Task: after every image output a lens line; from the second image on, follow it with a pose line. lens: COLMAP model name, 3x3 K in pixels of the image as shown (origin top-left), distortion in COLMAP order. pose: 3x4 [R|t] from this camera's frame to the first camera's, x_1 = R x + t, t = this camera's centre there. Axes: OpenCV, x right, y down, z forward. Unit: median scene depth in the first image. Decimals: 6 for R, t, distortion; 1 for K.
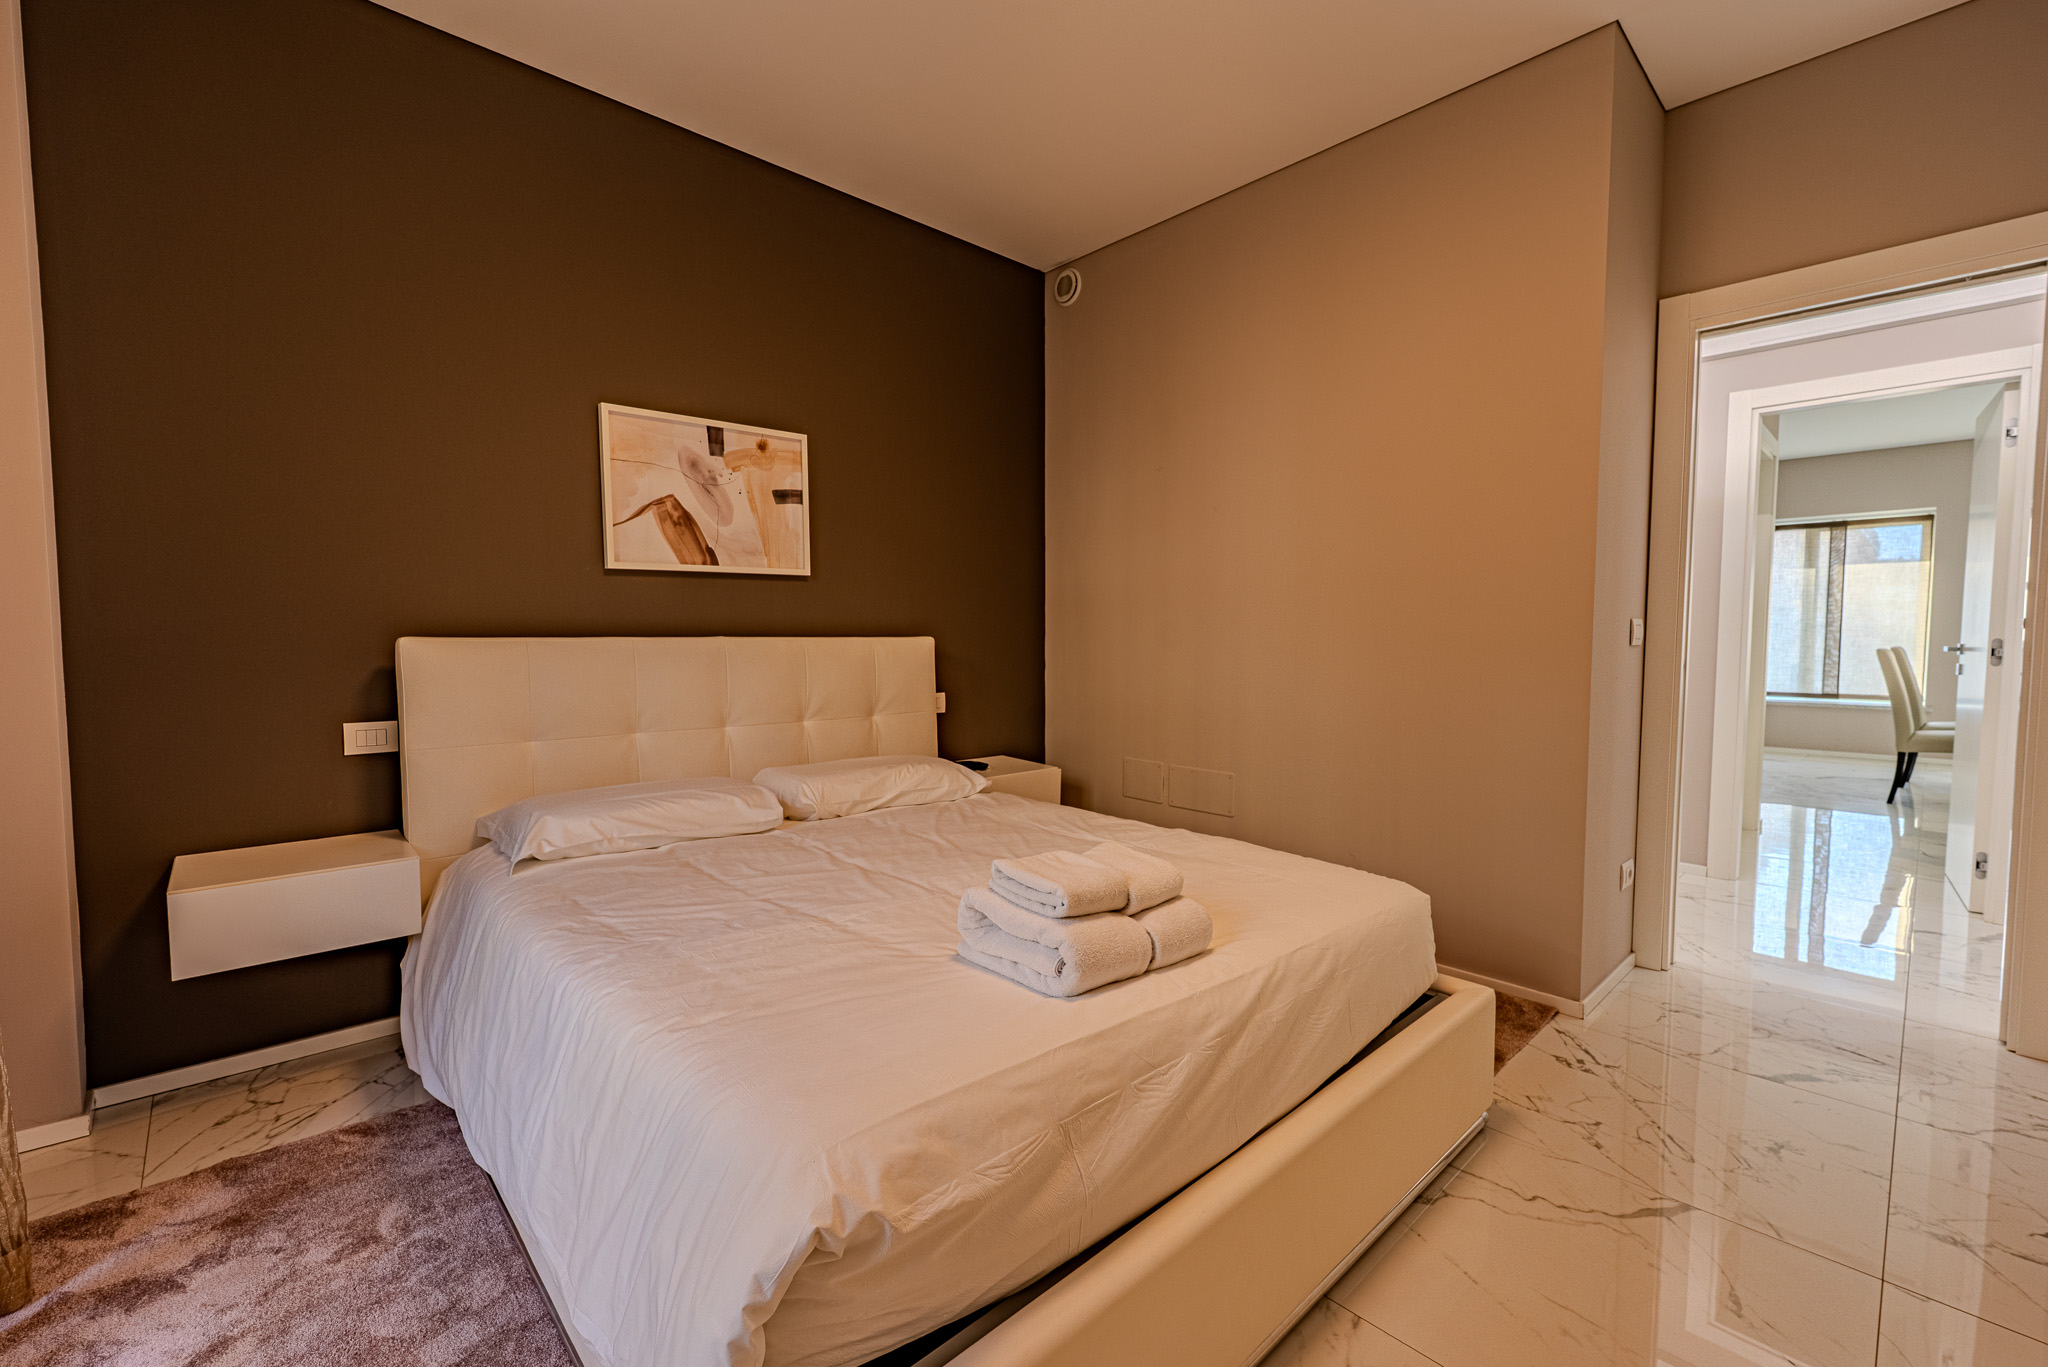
lens RADIAL K [[845.6, 0, 1024.0], [0, 845.6, 683.5], [0, 0, 1]] dist [0.000004, -0.000435]
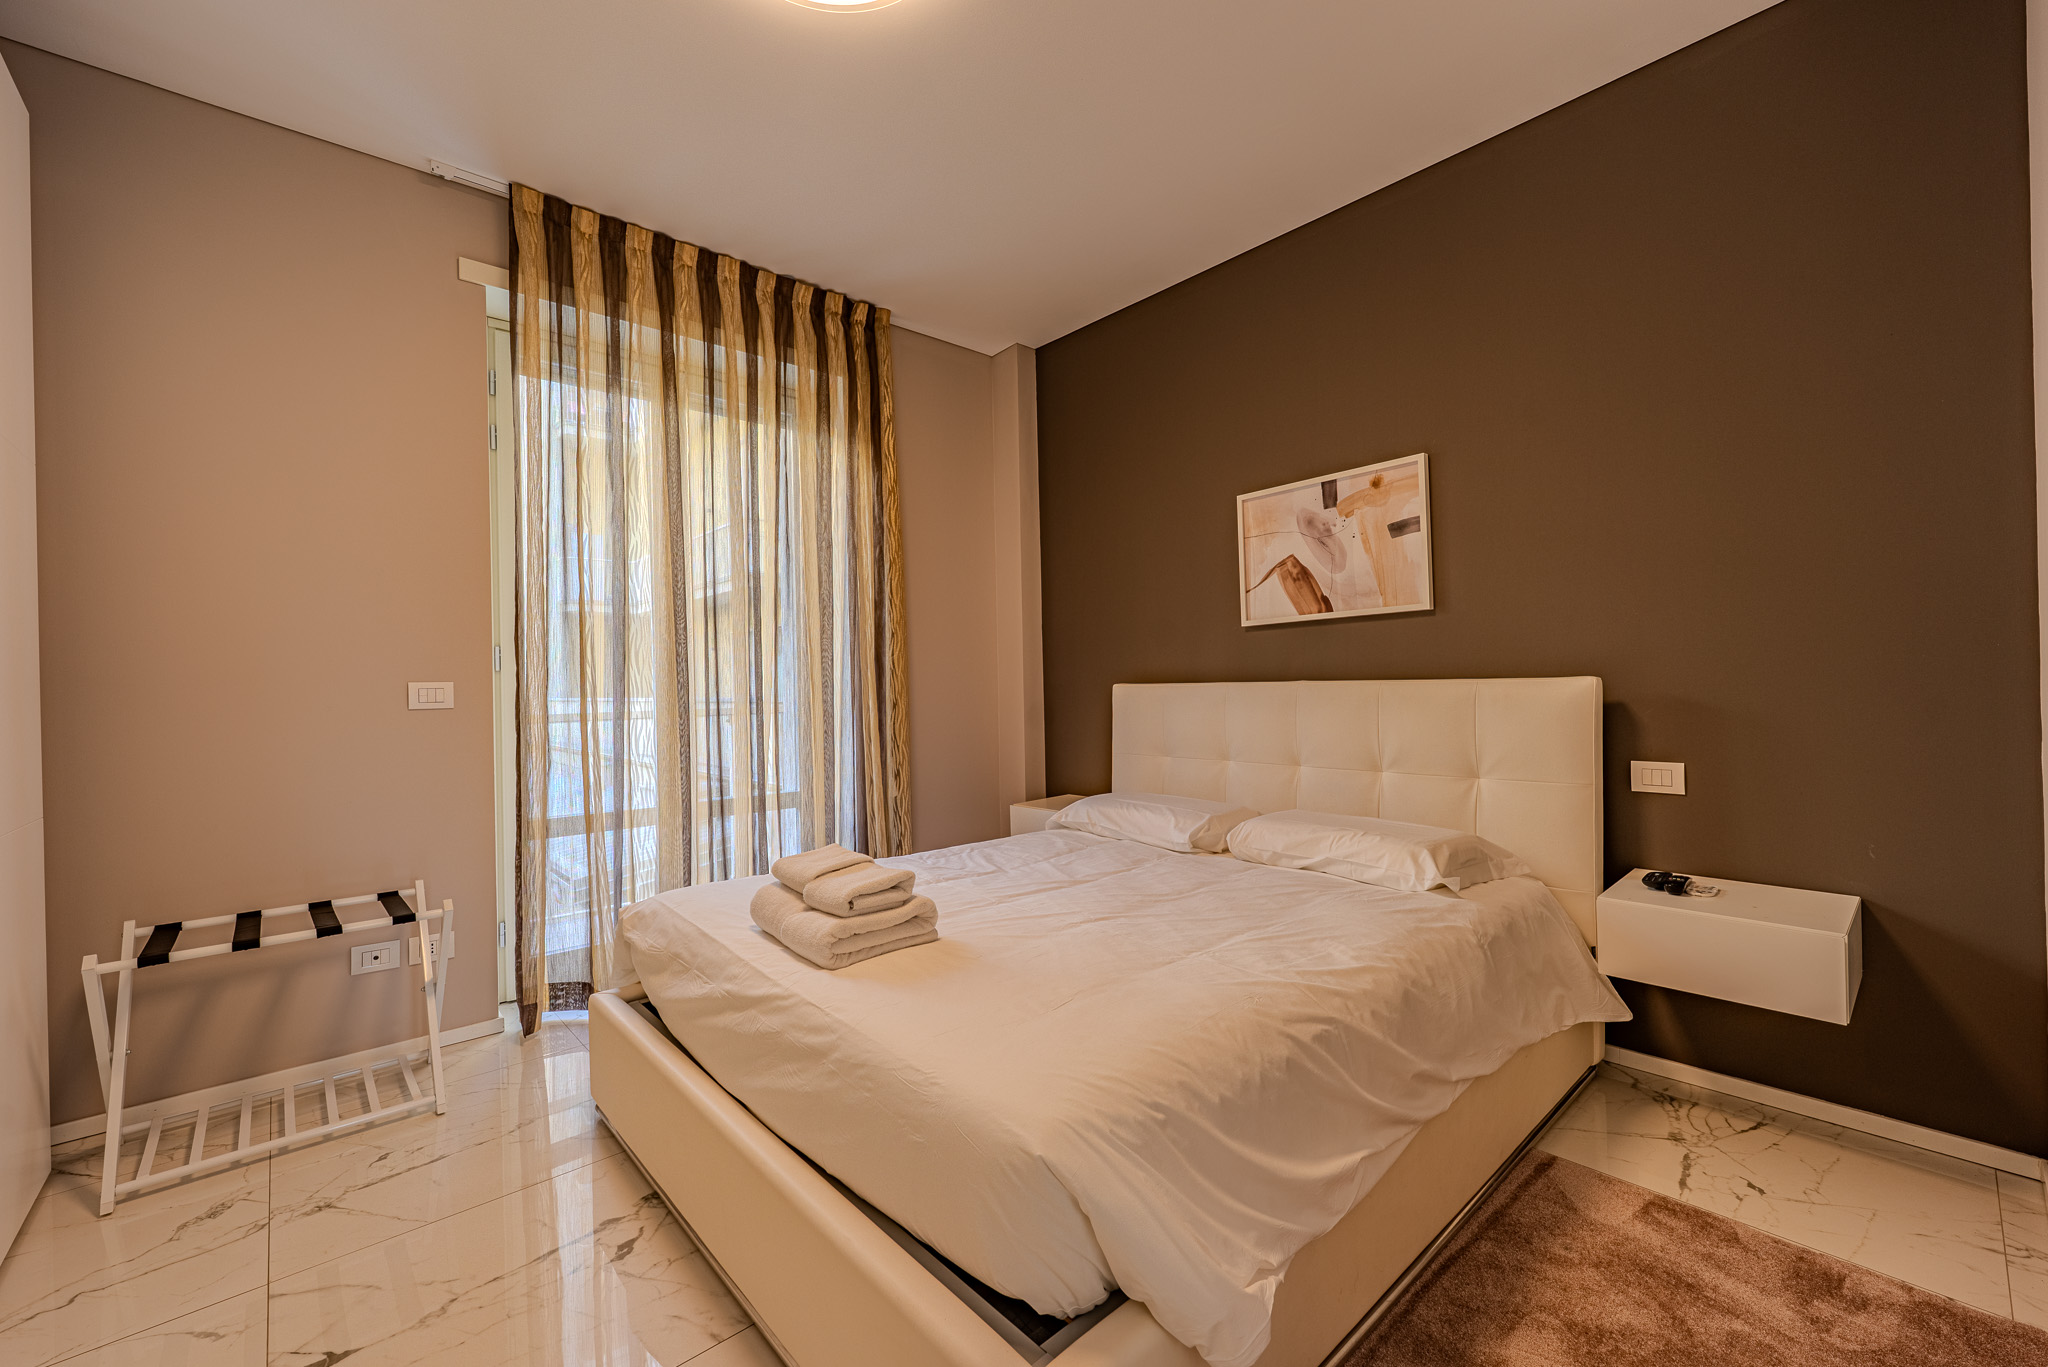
lens RADIAL K [[831.4, 0, 1018.9], [0, 831.4, 682.7], [0, 0, 1]] dist [0.001109, -0.000118]
pose [[-0.019629, 0.001063, -0.999807, 0.706293], [-0.037389, 0.999299, 0.001797, -0.042397], [0.999108, 0.037417, -0.019576, 0.675327]]
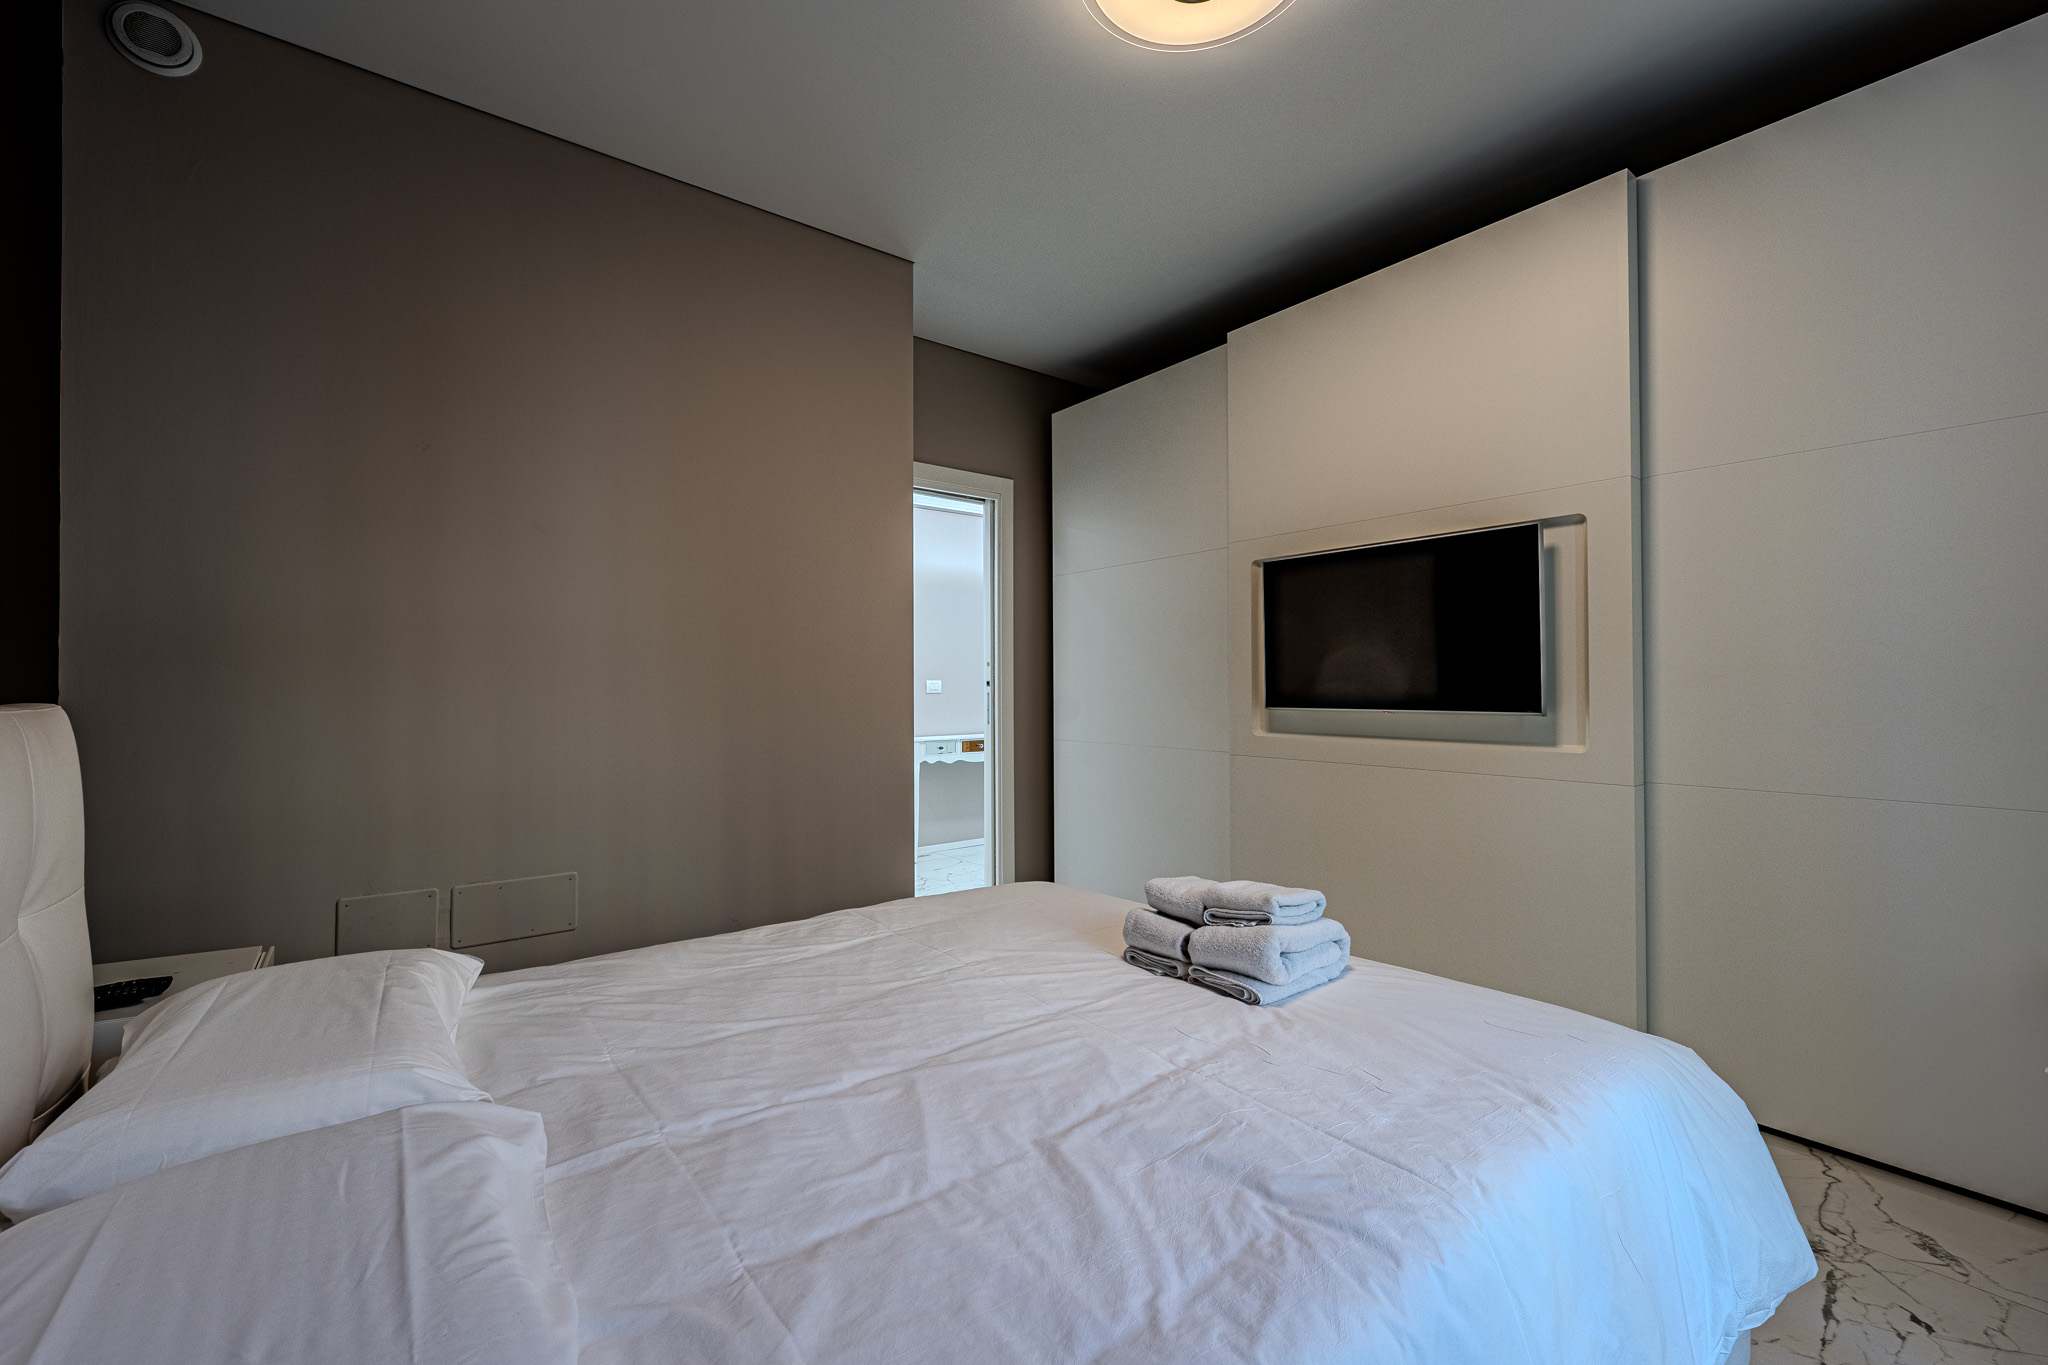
lens RADIAL K [[845.6, 0, 1024.0], [0, 845.6, 682.5], [0, 0, 1]] dist [0.000004, -0.000435]
pose [[0.092478, 0.002860, 0.995711, -0.584287], [0.063843, 0.997921, -0.008796, -0.040265], [-0.993666, 0.064382, 0.092103, 0.608376]]
